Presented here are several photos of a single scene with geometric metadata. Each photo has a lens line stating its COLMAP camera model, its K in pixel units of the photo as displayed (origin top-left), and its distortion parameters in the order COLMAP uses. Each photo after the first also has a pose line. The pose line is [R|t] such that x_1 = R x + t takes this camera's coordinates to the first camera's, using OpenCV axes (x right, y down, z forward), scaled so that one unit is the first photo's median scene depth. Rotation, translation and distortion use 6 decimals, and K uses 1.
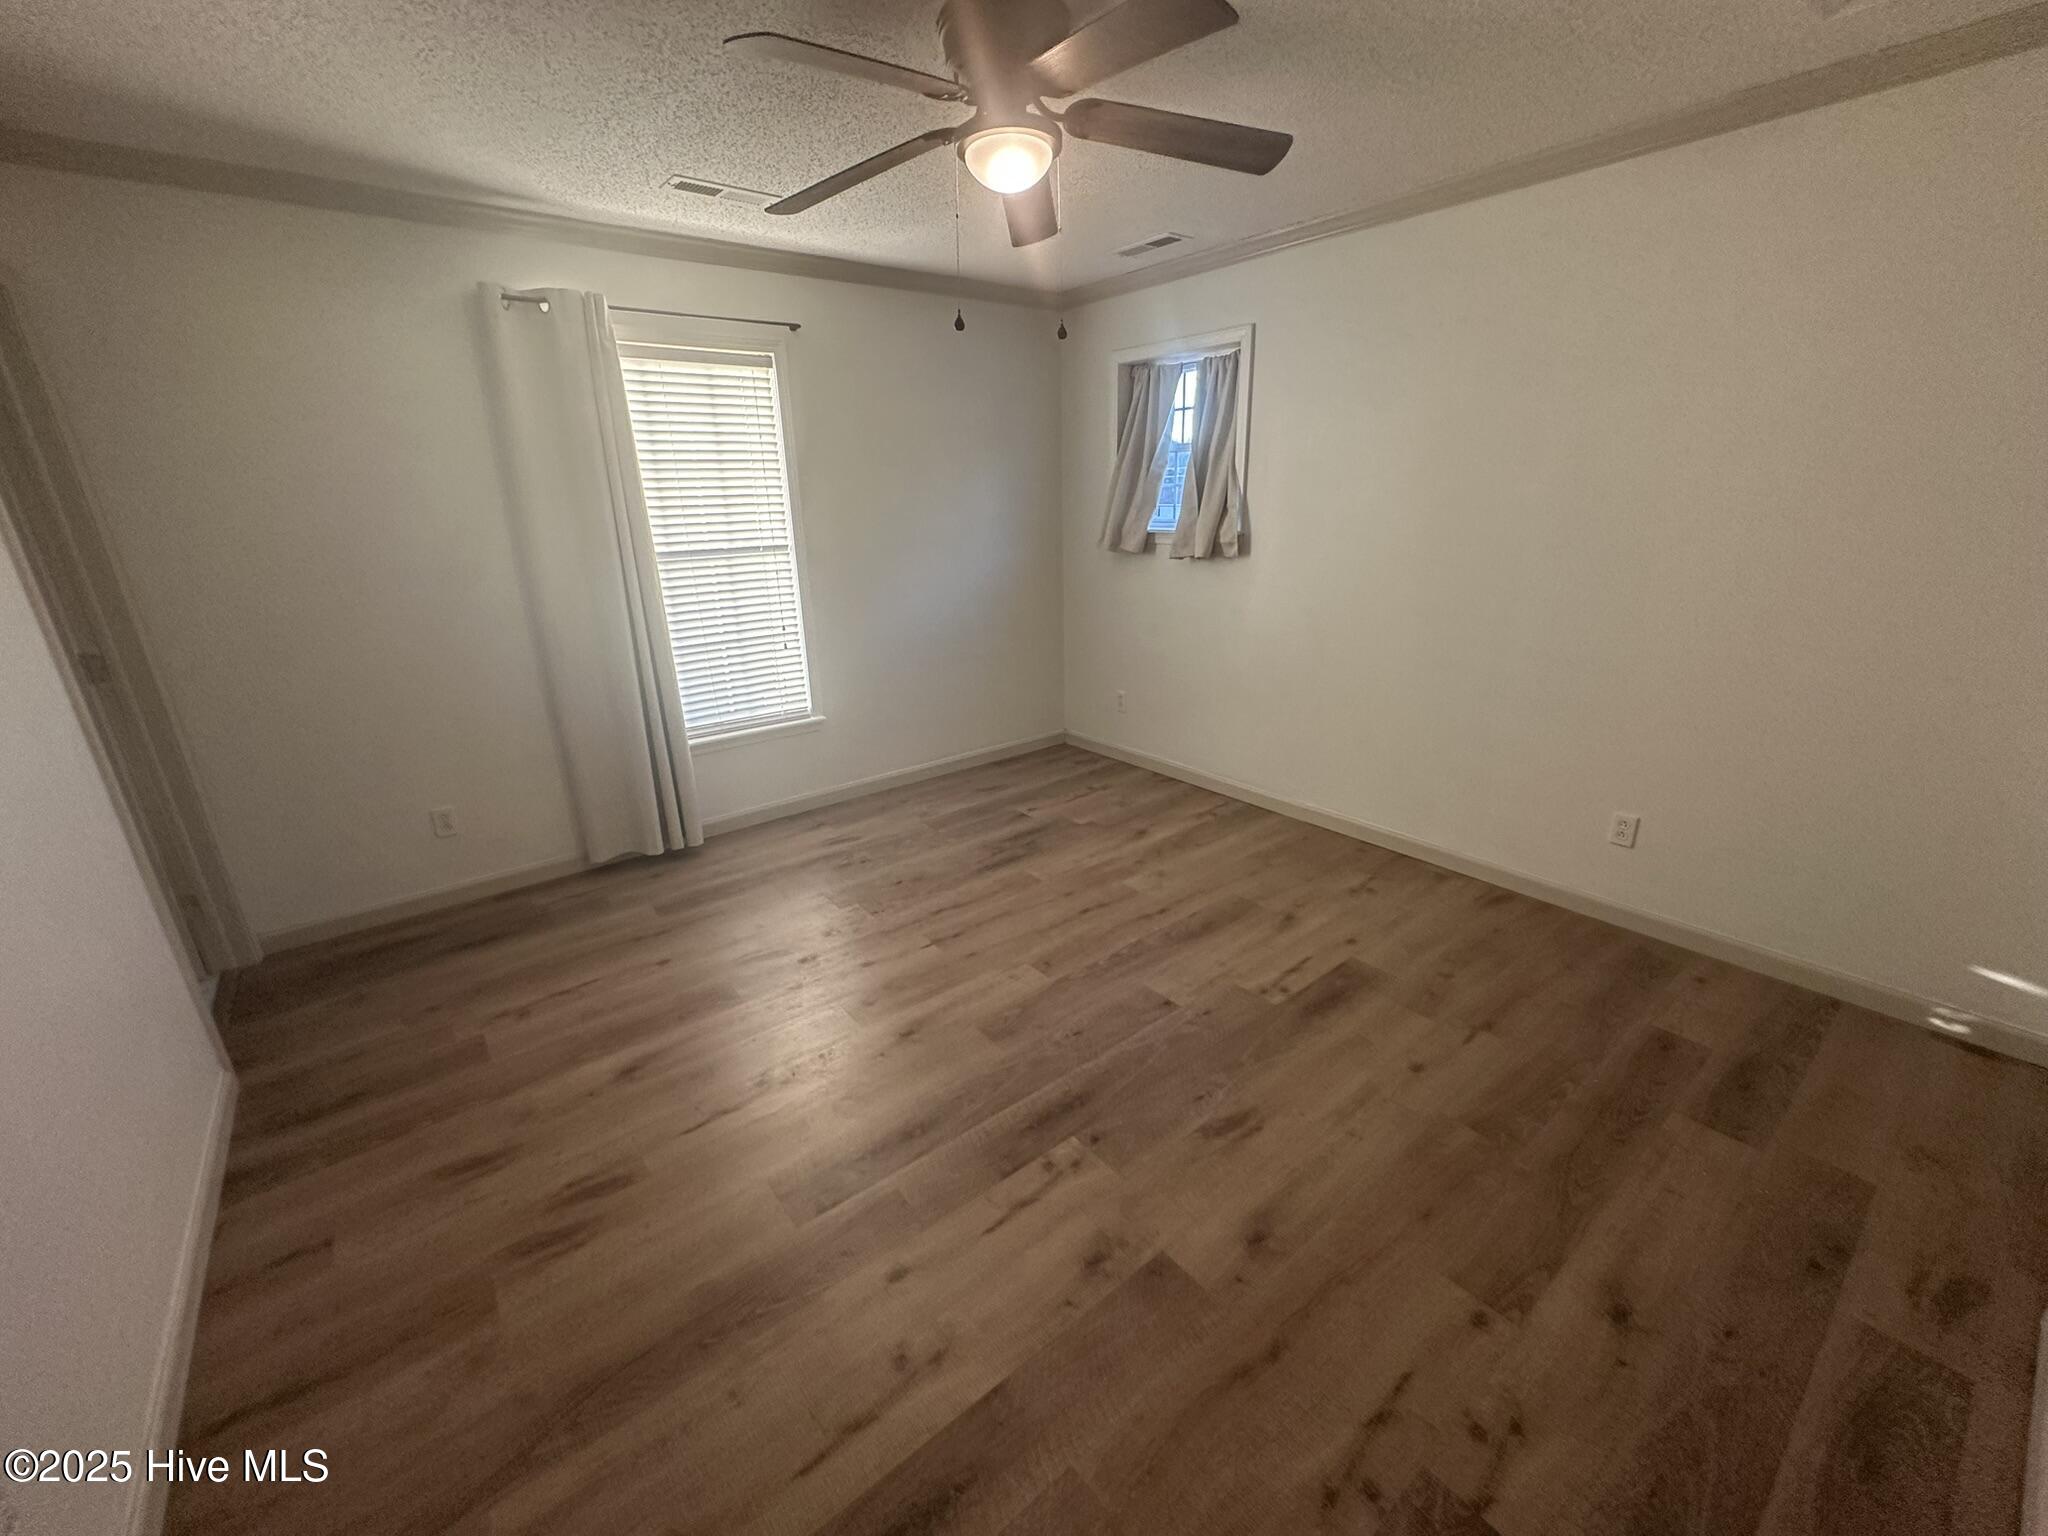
lens RADIAL K [[819.3, 0, 1019.1], [0, 819.3, 768.6], [0, 0, 1]] dist [-0.000592, 0.000222]
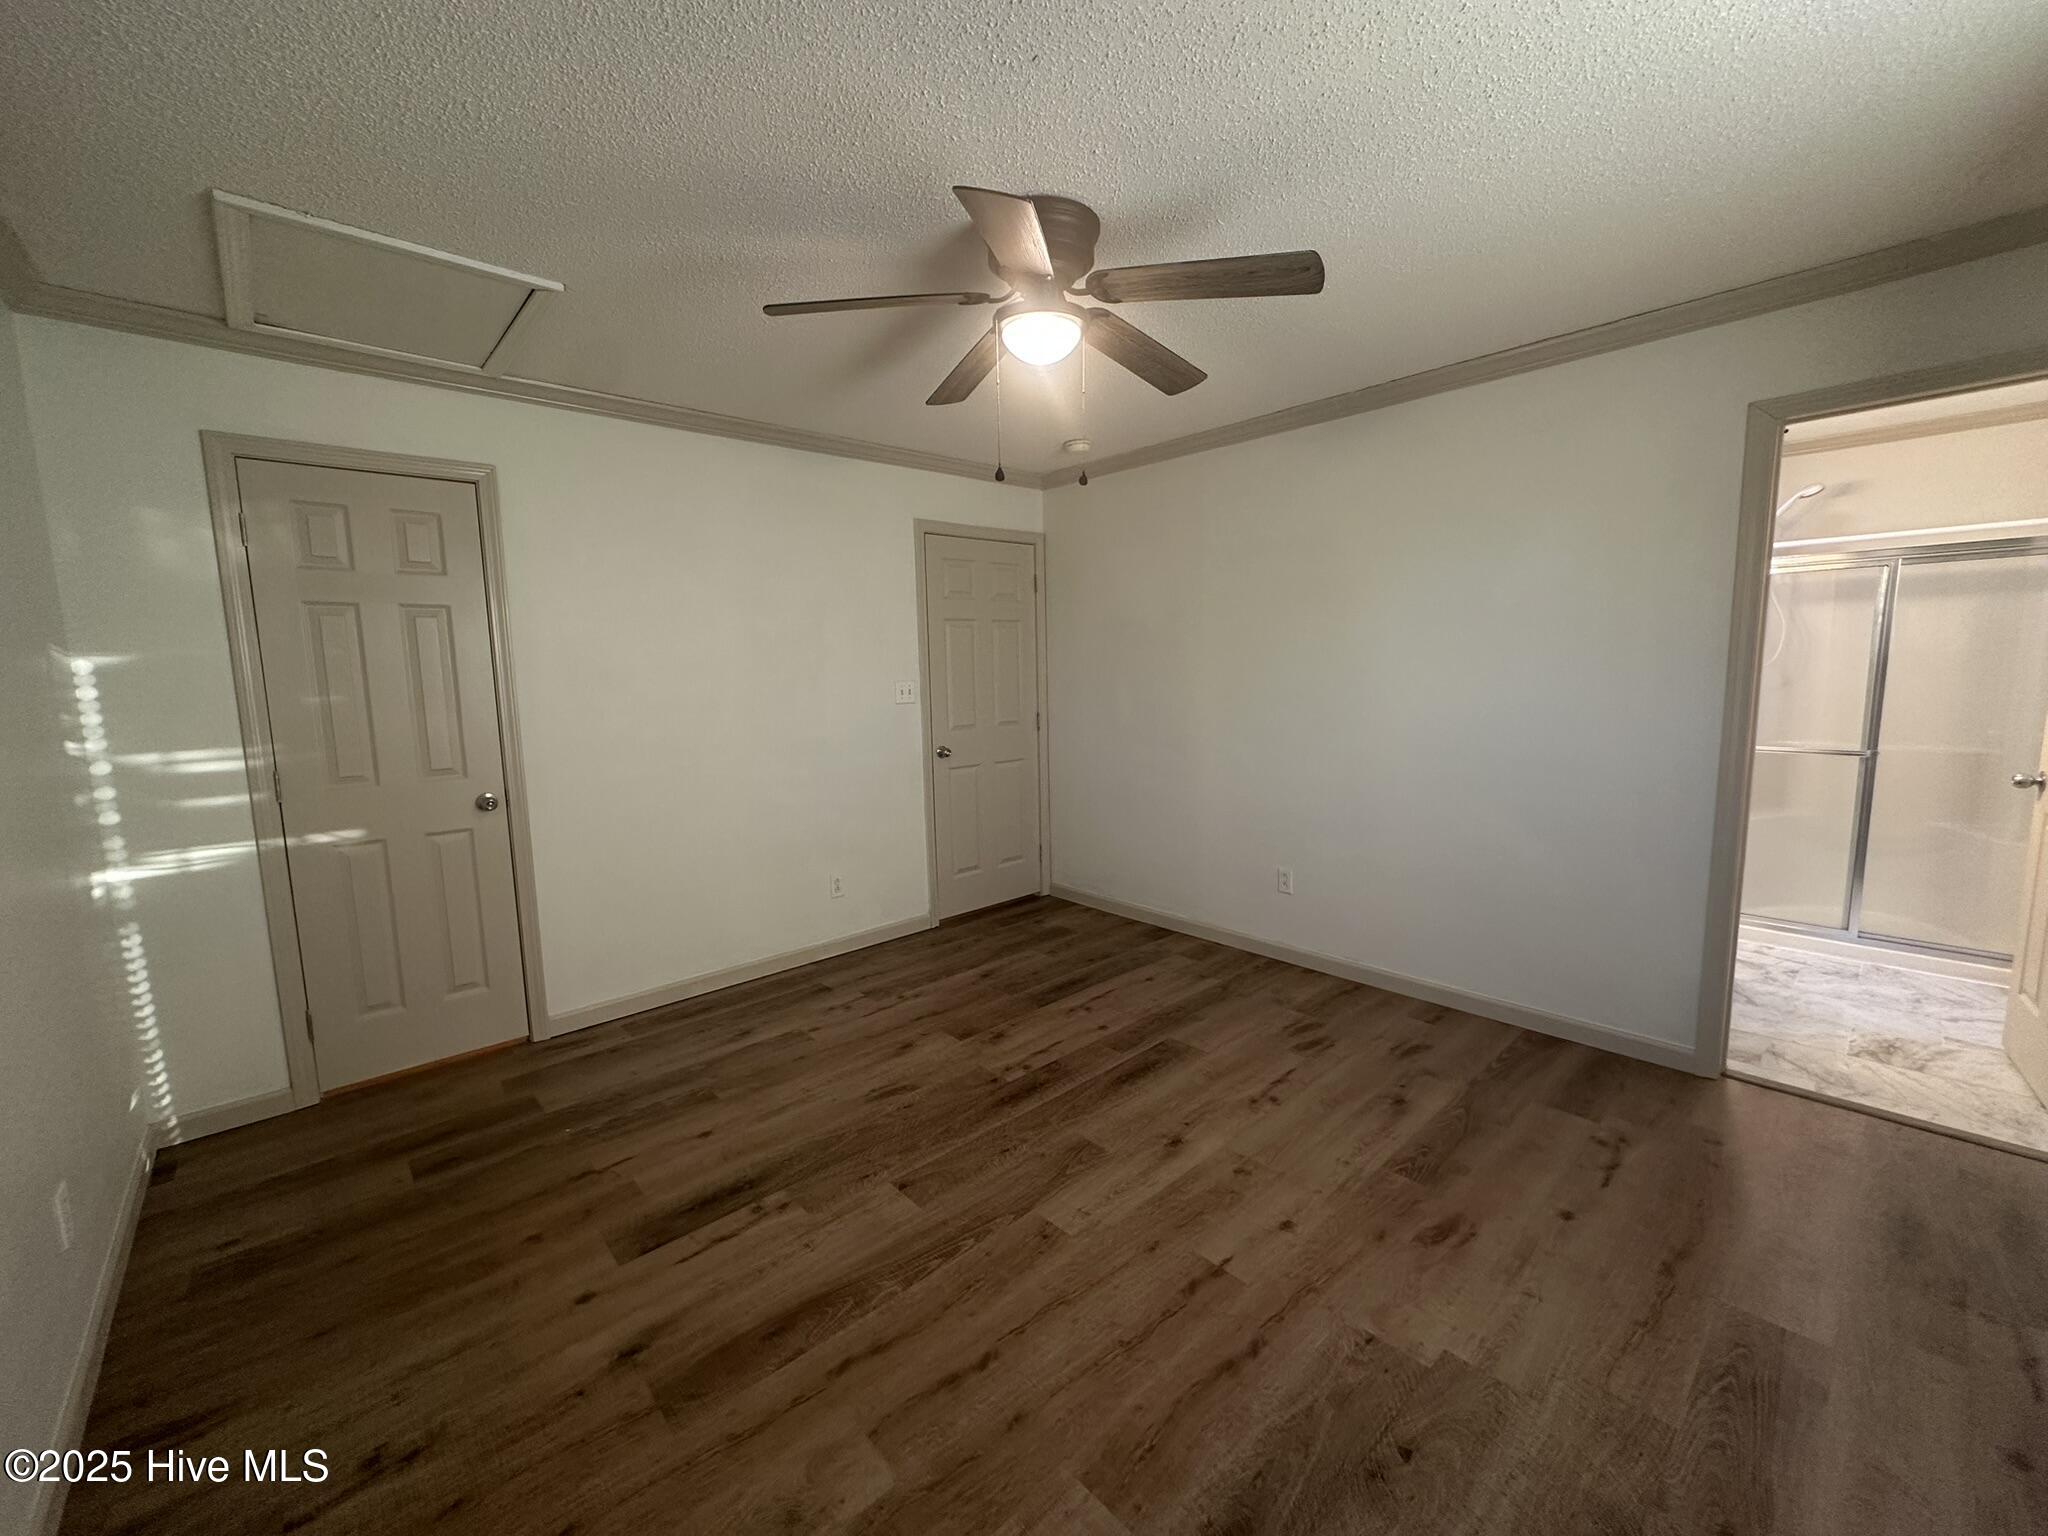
lens RADIAL K [[817.2, 0, 1024.0], [0, 817.2, 768.0], [0, 0, 1]] dist [-0.000312, 0.000151]
pose [[-0.996058, 0.055128, -0.069493, 0.080629], [0.018563, 0.895627, 0.444419, -0.468226], [0.086740, 0.441377, -0.893120, 1.474563]]
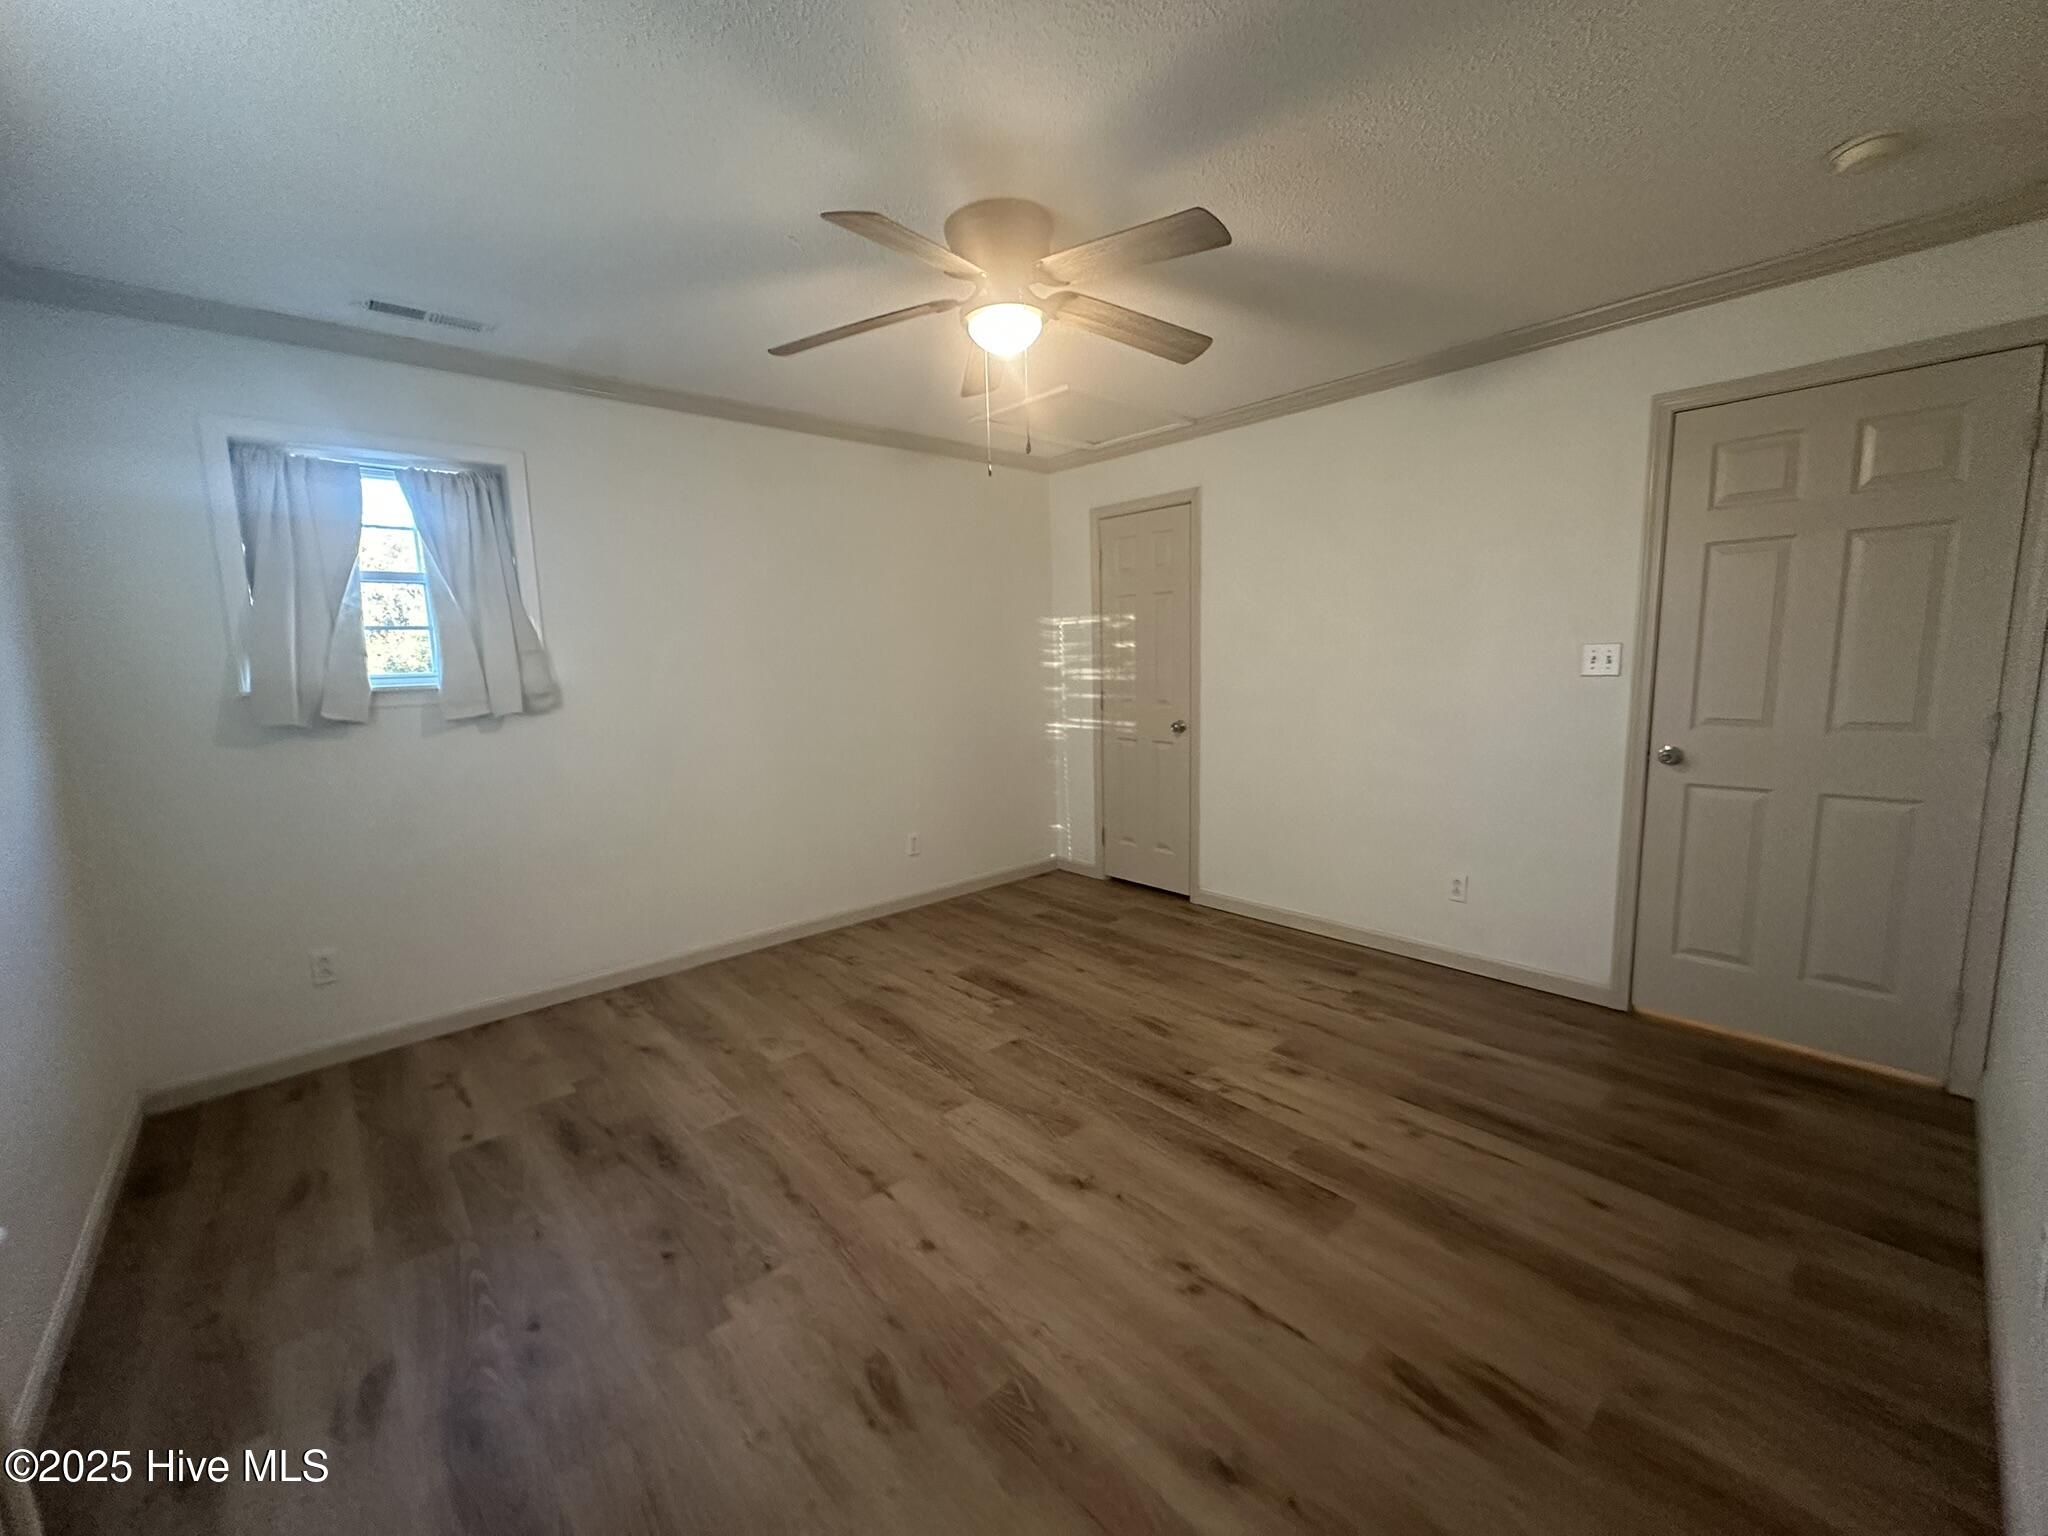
lens RADIAL K [[817.2, 0, 1024.0], [0, 817.2, 768.0], [0, 0, 1]] dist [-0.000312, 0.000151]
pose [[-0.067366, -0.112602, 0.991354, -0.832534], [0.352288, 0.926927, 0.129223, -0.193588], [-0.933464, 0.357948, -0.022775, 0.808580]]
